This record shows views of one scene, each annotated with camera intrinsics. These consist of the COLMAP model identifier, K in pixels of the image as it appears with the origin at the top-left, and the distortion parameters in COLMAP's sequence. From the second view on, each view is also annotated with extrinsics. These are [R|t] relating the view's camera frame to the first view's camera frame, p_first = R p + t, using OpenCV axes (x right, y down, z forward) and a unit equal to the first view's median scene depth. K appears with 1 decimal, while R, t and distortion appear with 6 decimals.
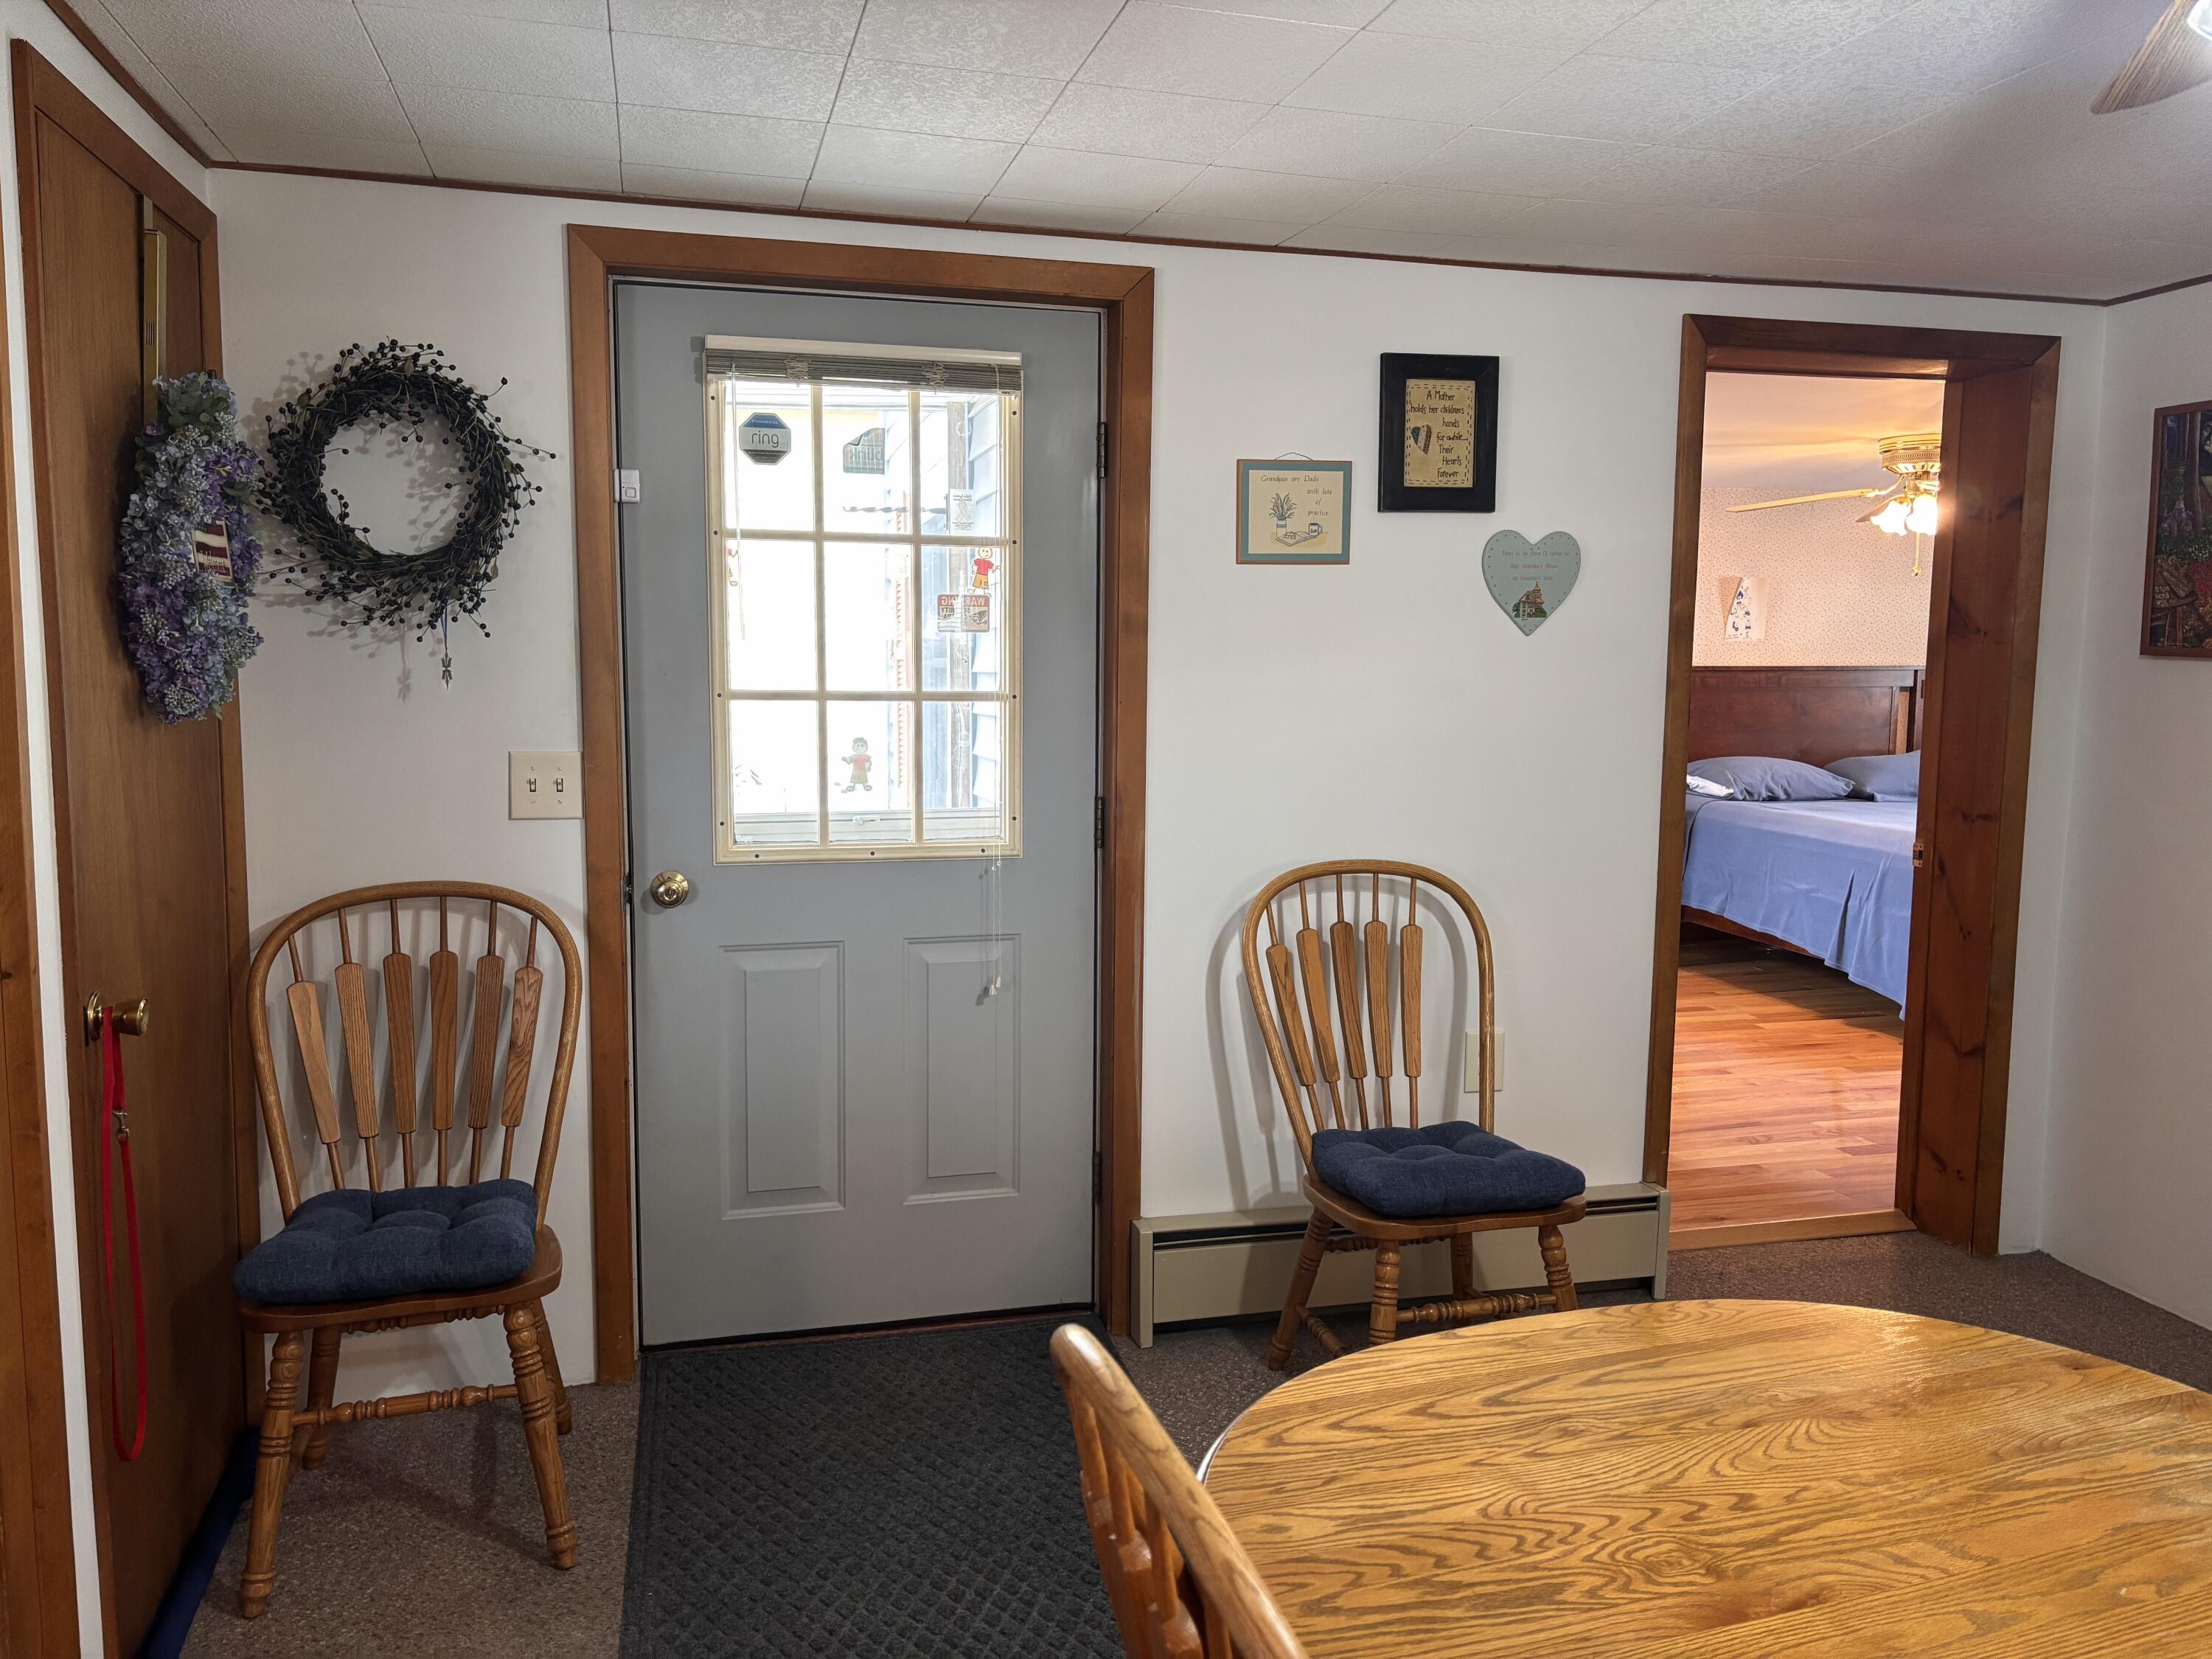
lens RADIAL K [[1726.8, 0, 1114.3], [0, 1726.8, 840.1], [0, 0, 1]] dist [0.045030, -0.004178]
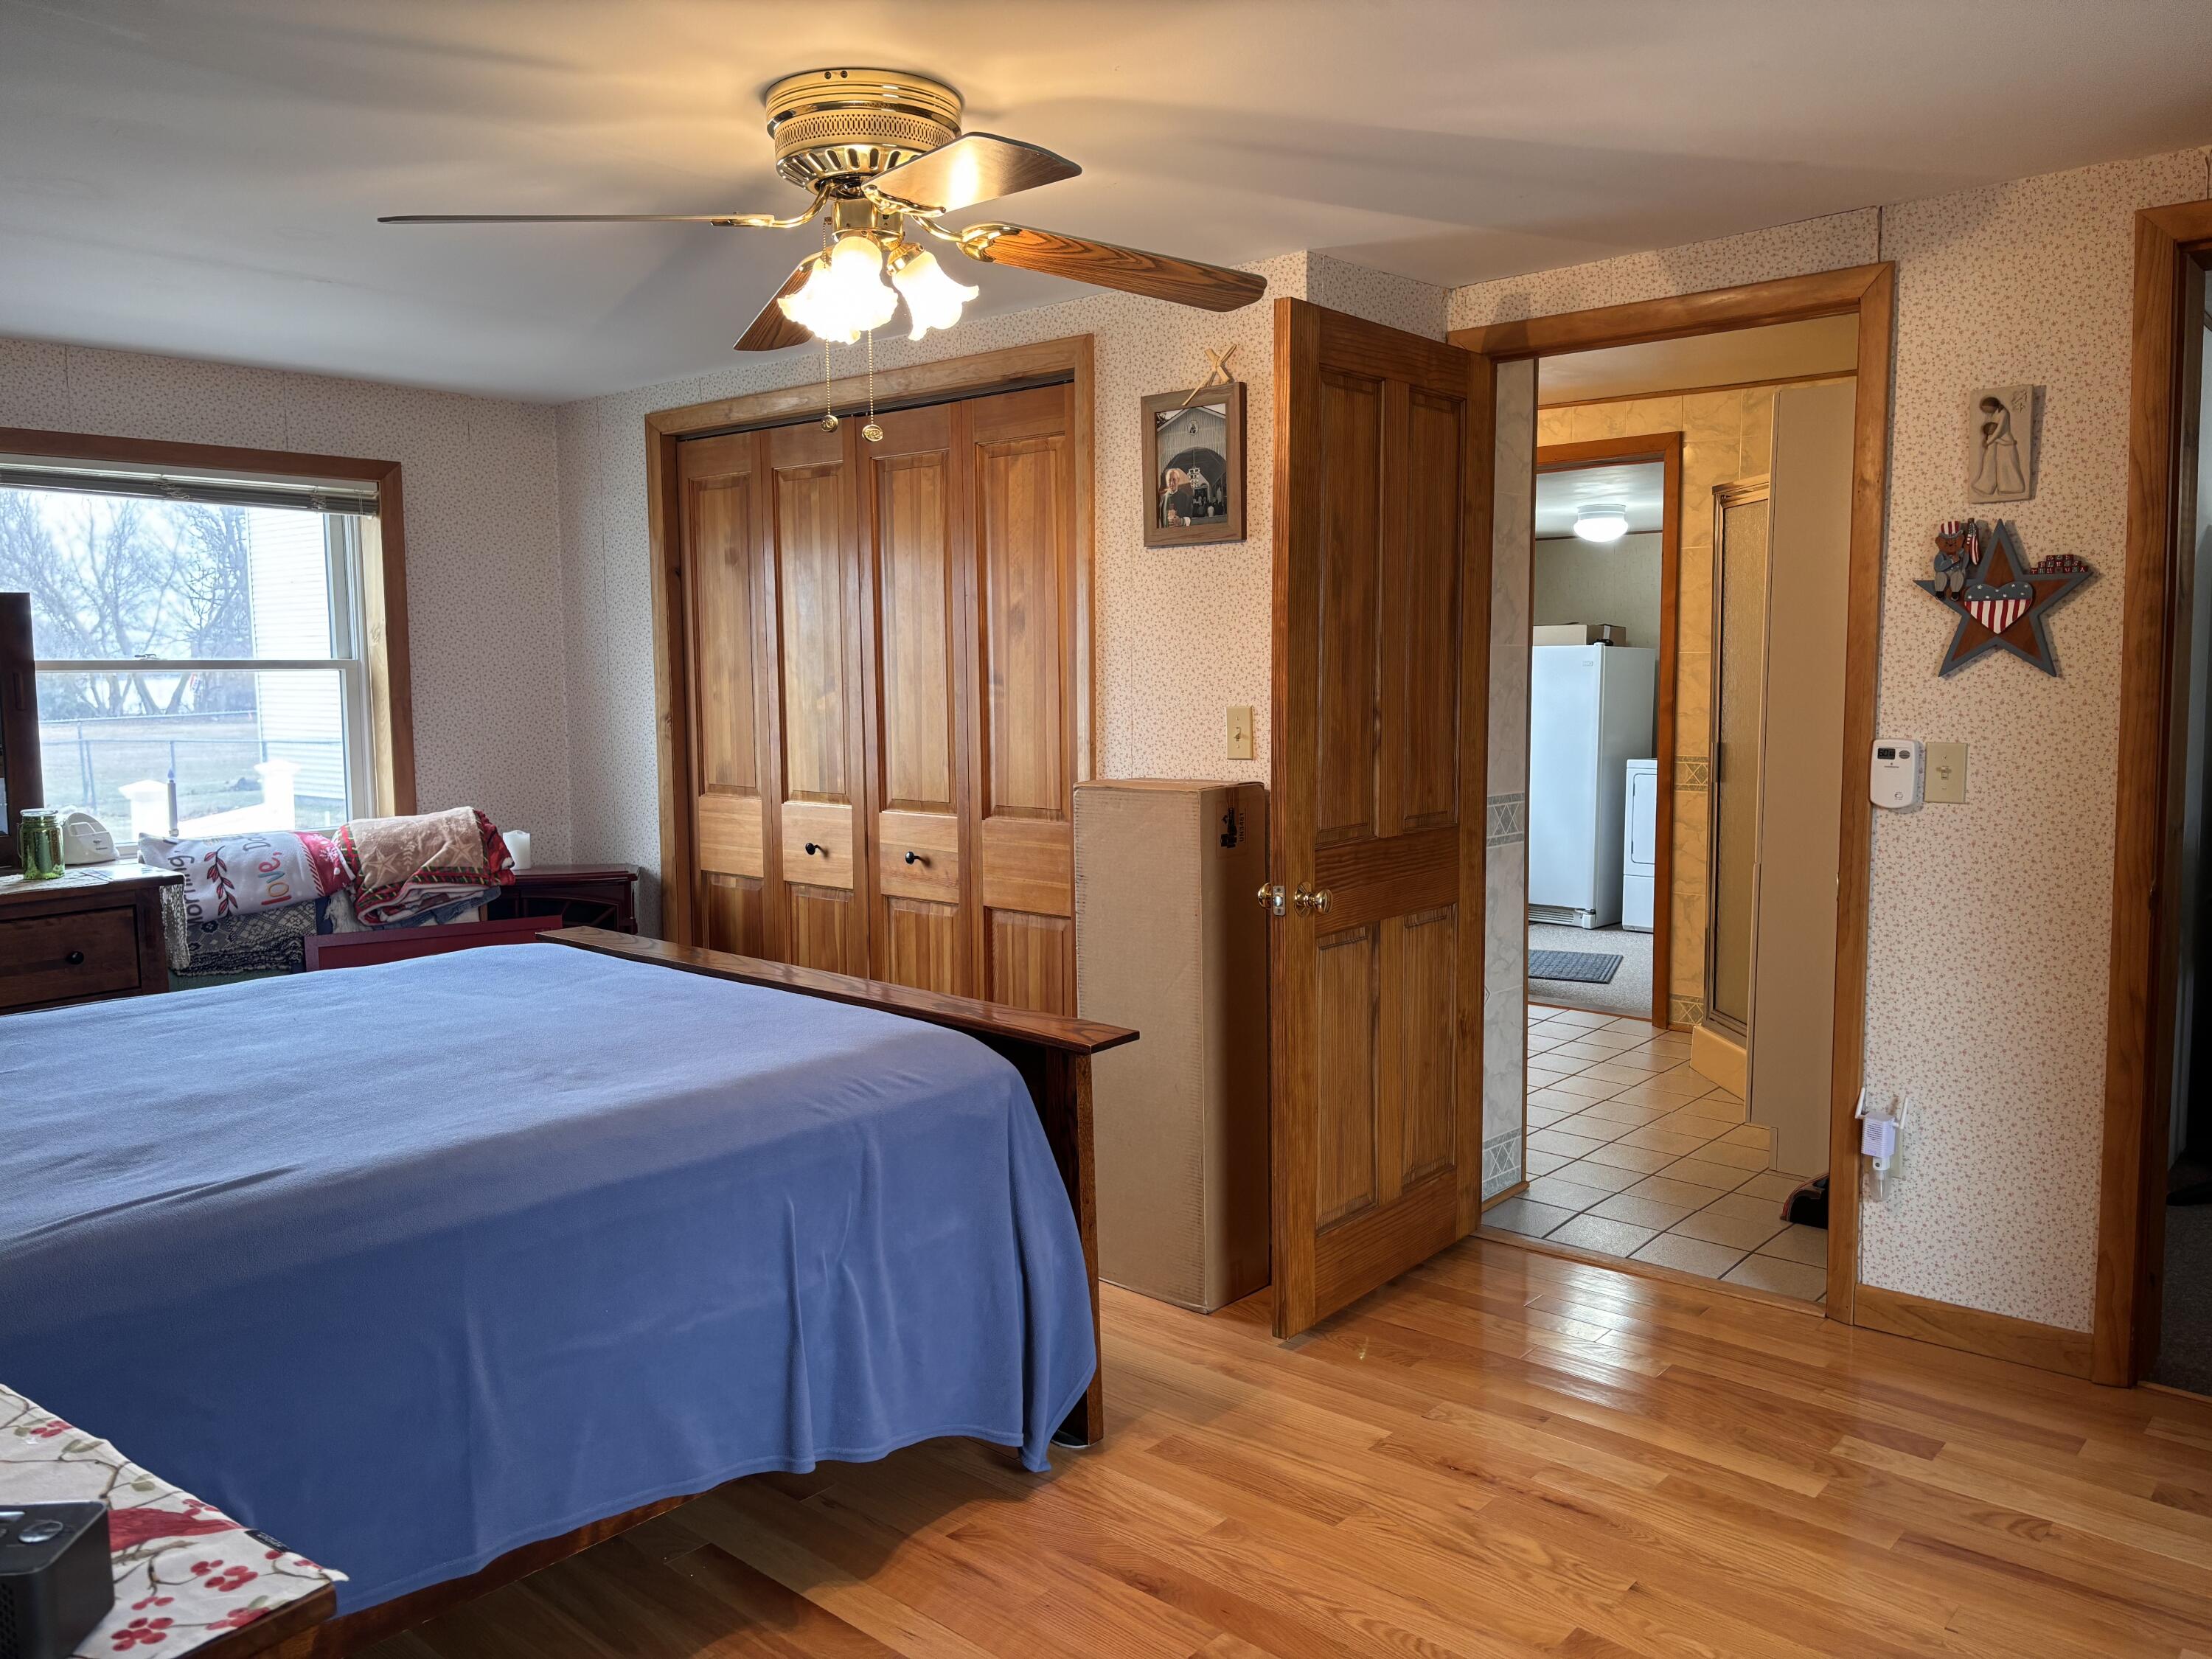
lens RADIAL K [[1725.7, 0, 1106.0], [0, 1725.7, 829.5], [0, 0, 1]] dist [0.040213, -0.004794]
pose [[-0.576488, -0.082493, 0.812931, 0.071400], [0.090532, 0.982317, 0.163883, -0.106251], [-0.812075, 0.168073, -0.558826, 1.020012]]
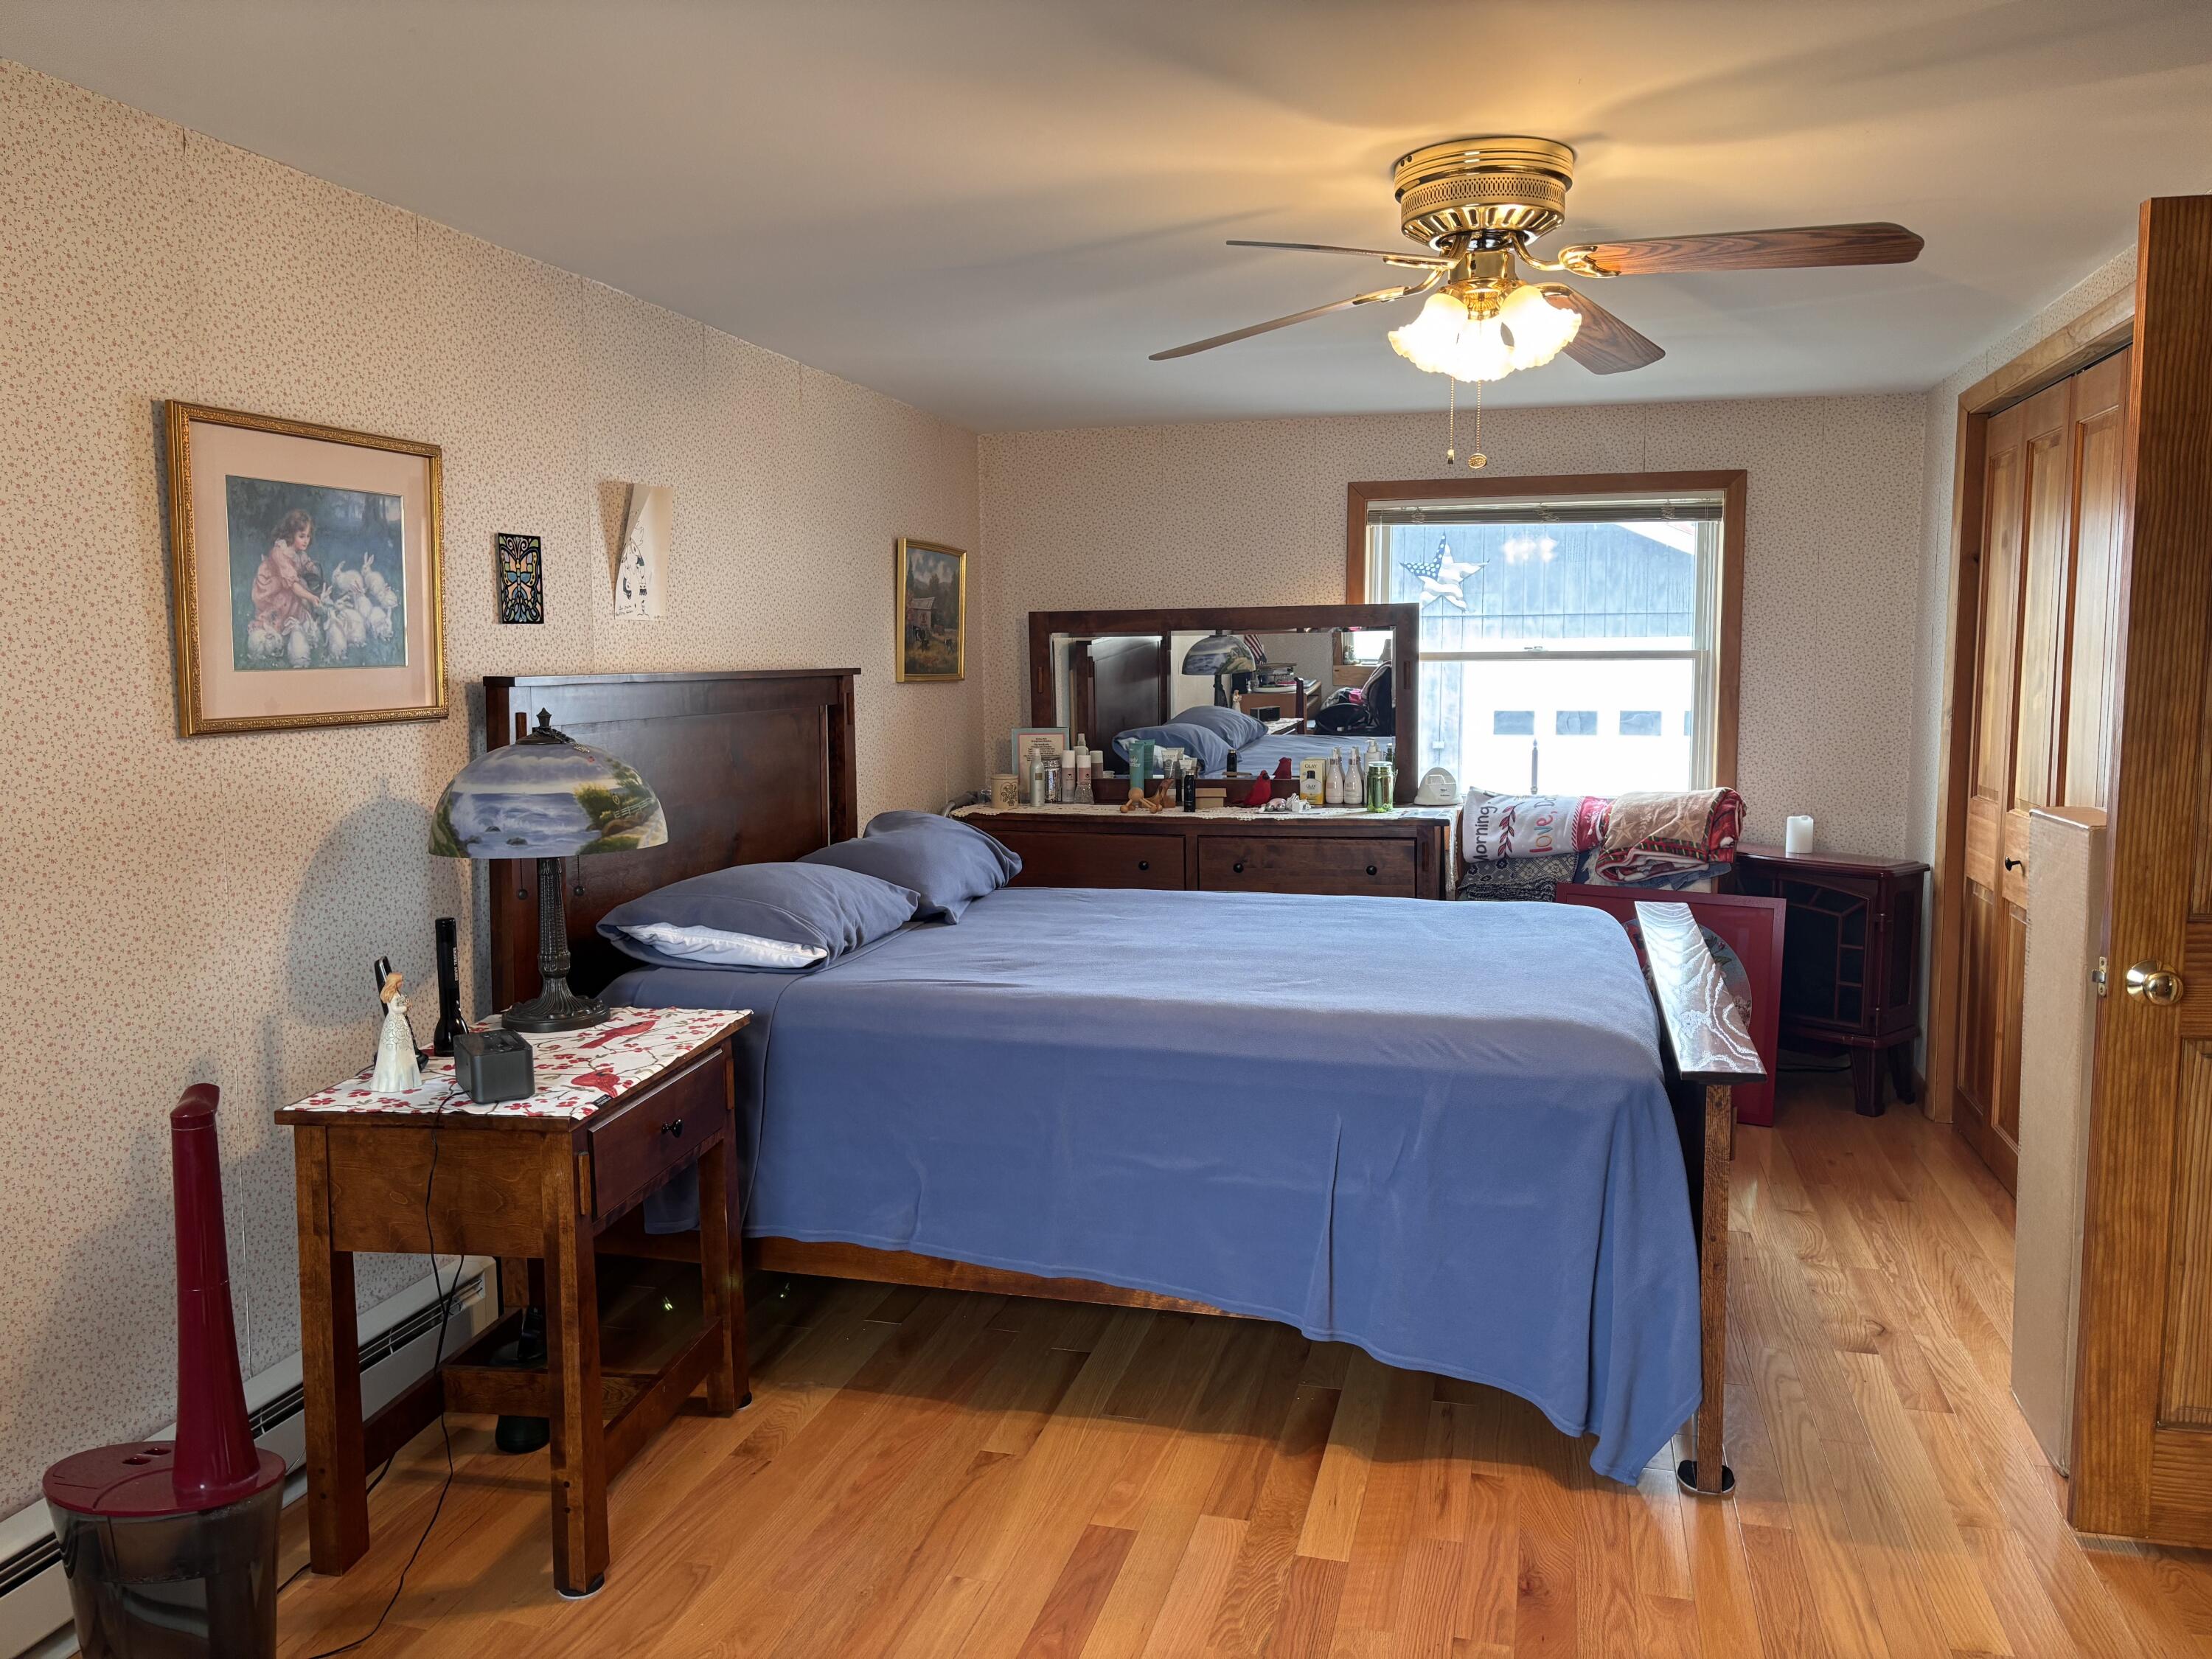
lens RADIAL K [[1726.8, 0, 1114.3], [0, 1726.8, 840.1], [0, 0, 1]] dist [0.045030, -0.004178]
pose [[0.486771, -0.106851, 0.866970, 0.008179], [0.101039, 0.992716, 0.065619, -0.082175], [-0.867666, 0.055656, 0.494022, 0.742051]]
